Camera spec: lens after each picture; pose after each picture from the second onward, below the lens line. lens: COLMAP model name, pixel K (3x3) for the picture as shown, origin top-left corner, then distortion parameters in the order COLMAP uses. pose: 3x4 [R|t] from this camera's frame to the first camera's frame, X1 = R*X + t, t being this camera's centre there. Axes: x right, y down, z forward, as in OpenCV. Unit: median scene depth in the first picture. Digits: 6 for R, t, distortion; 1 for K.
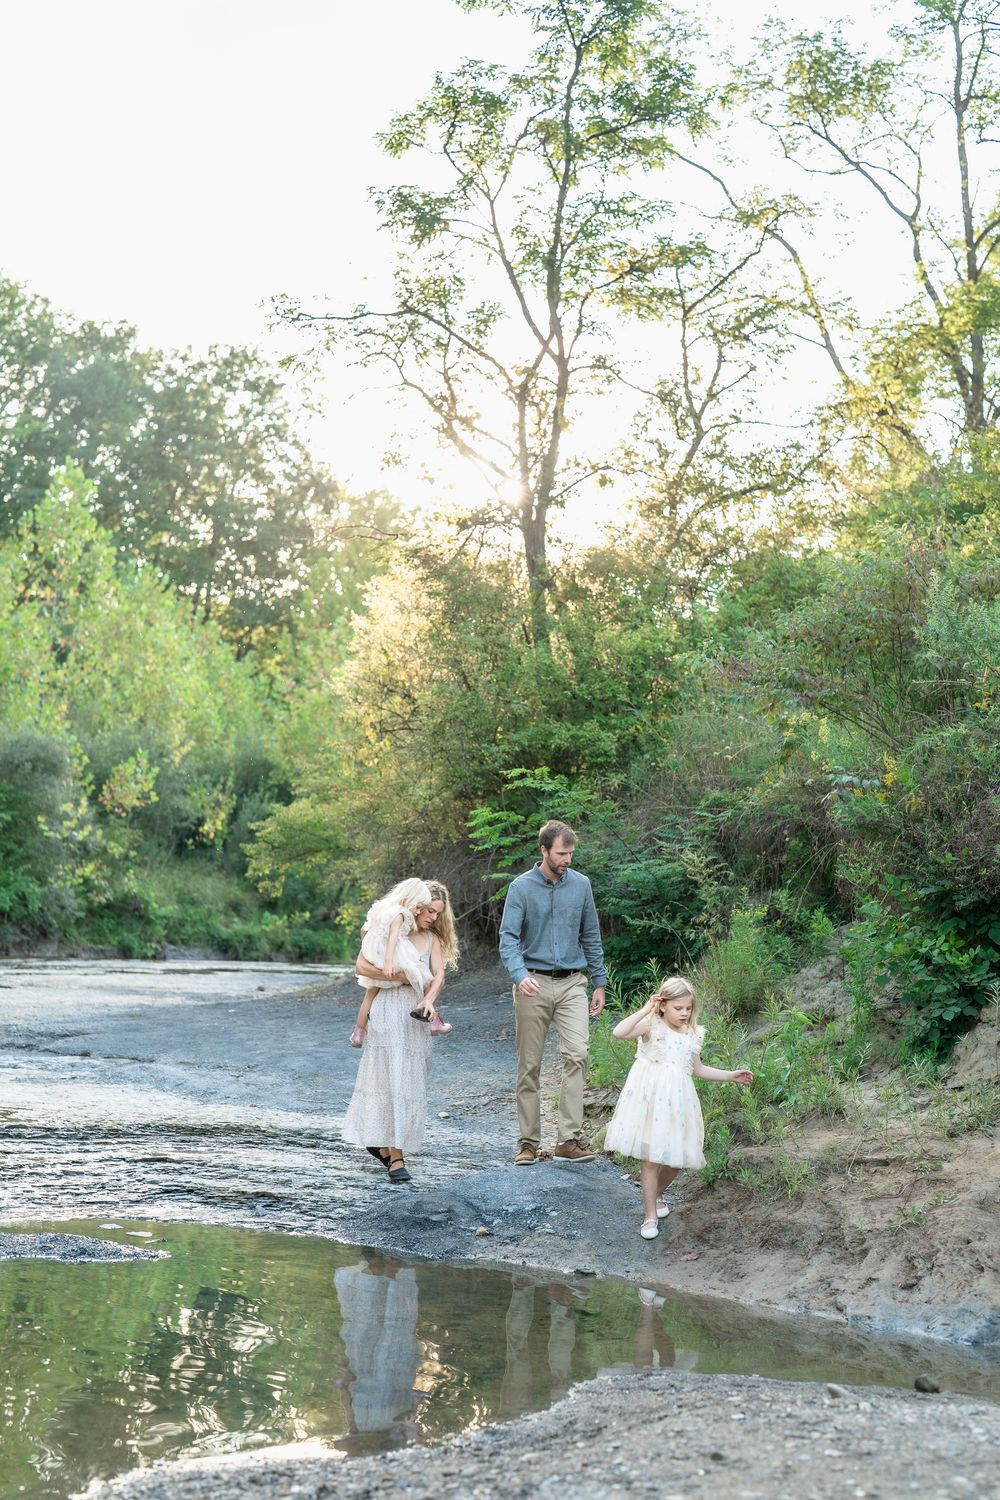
lens RADIAL K [[2158.5, 0, 500.0], [0, 2158.5, 750.0], [0, 0, 1]] dist [-0.032074, 0.128976]
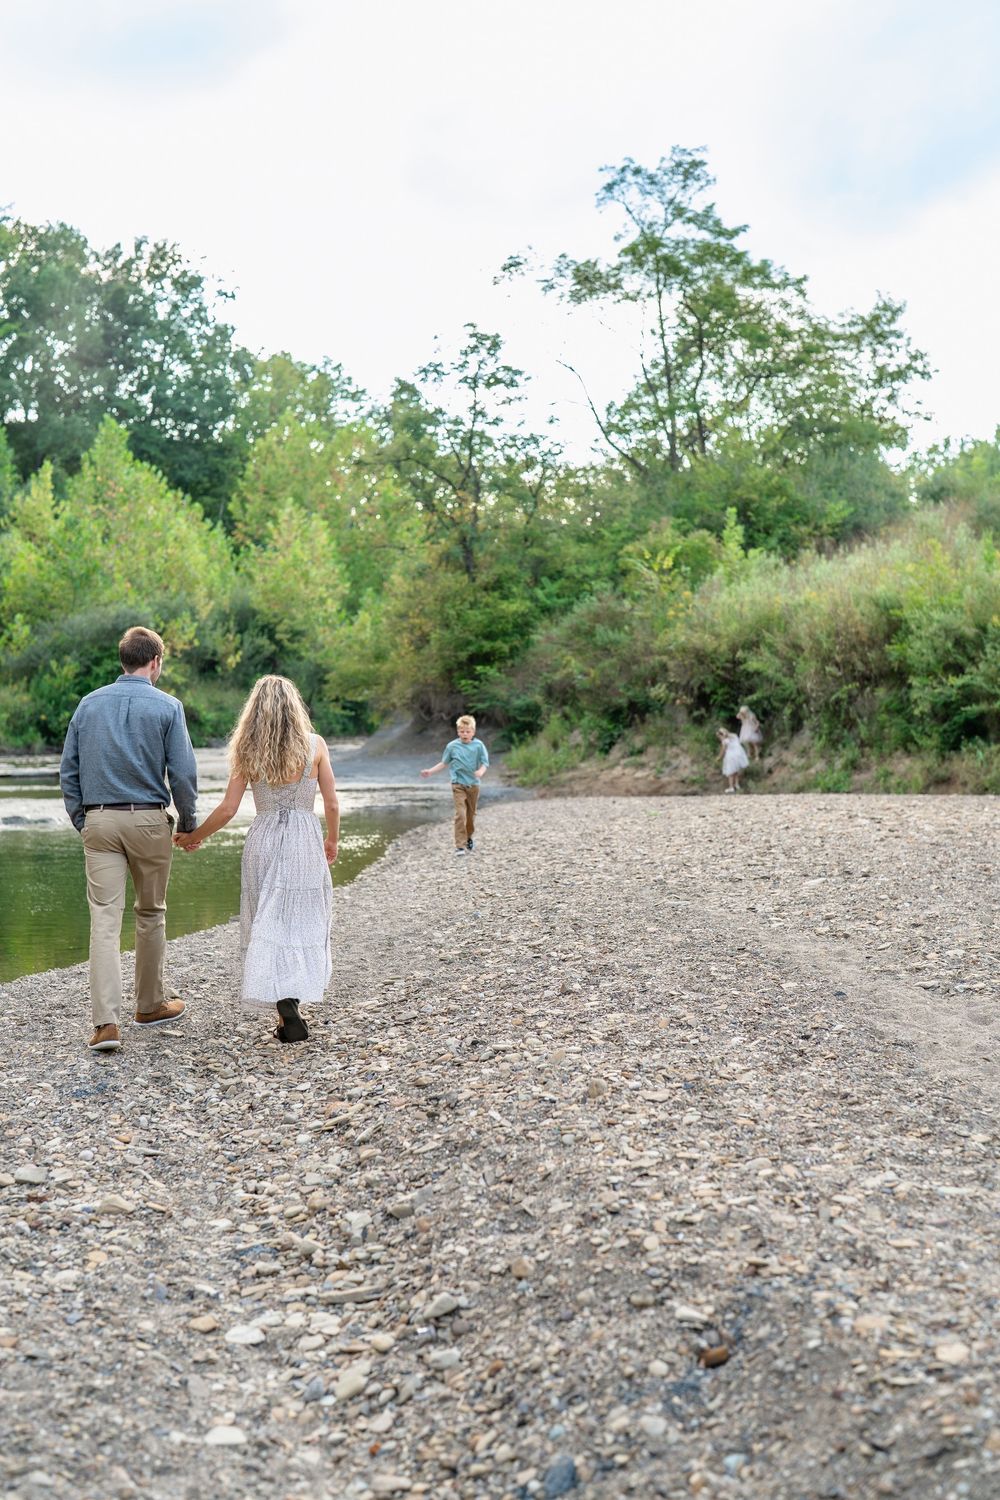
lens RADIAL K [[2158.5, 0, 500.0], [0, 2158.5, 750.0], [0, 0, 1]] dist [-0.032074, 0.128976]
pose [[0.996908, -0.052060, 0.058863, -0.113808], [0.045714, 0.993480, 0.104445, -0.151442], [-0.063917, -0.101431, 0.992787, -1.564492]]
